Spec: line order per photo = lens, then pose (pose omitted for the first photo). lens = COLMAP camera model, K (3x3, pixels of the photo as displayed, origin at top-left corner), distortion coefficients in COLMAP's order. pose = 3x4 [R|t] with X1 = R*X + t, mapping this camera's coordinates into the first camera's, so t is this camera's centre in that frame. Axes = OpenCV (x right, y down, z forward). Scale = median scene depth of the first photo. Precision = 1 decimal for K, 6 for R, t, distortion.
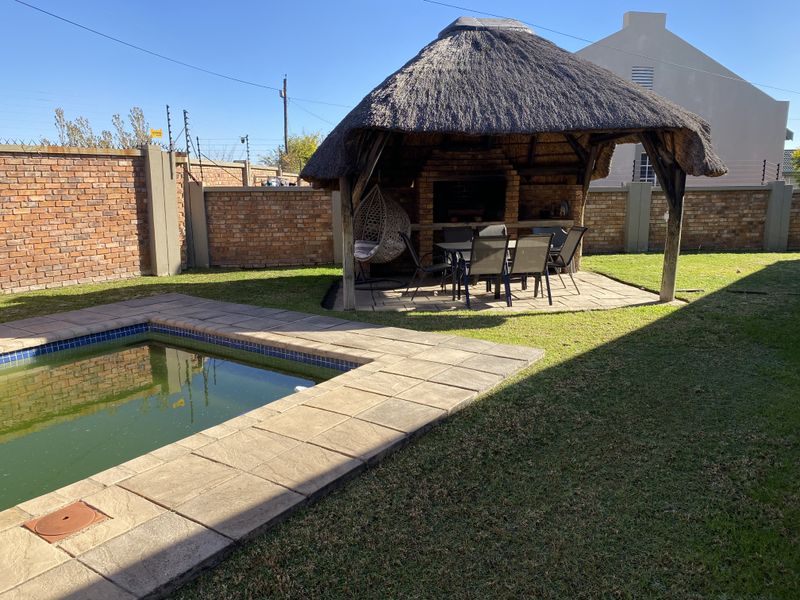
lens RADIAL K [[619.2, 0, 404.9], [0, 619.2, 292.9], [0, 0, 1]] dist [0.020996, 0.000824]
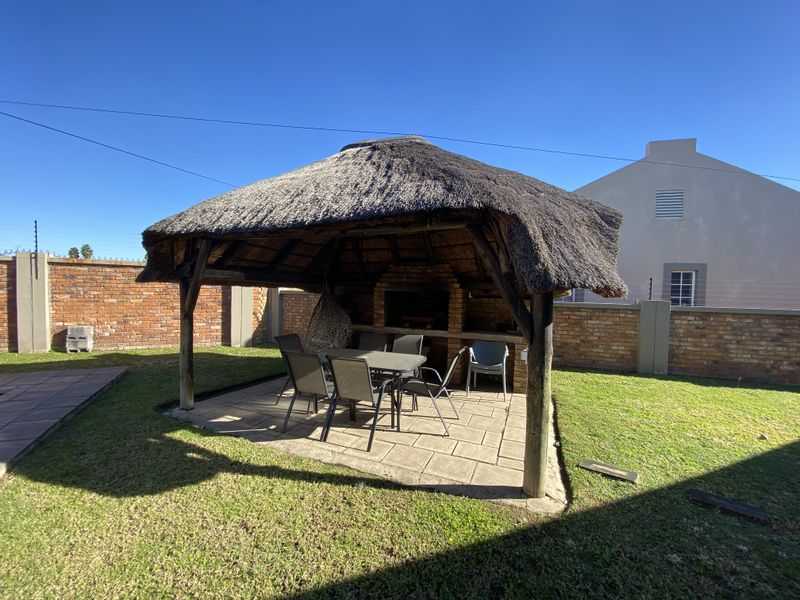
lens RADIAL K [[322.0, 0, 397.9], [0, 322.0, 294.5], [0, 0, 1]] dist [0.057580, -0.039694]
pose [[0.876106, 0.036930, -0.480703, 0.349308], [-0.116666, 0.983669, -0.137060, -0.092264], [0.467791, 0.176160, 0.866106, 0.481223]]
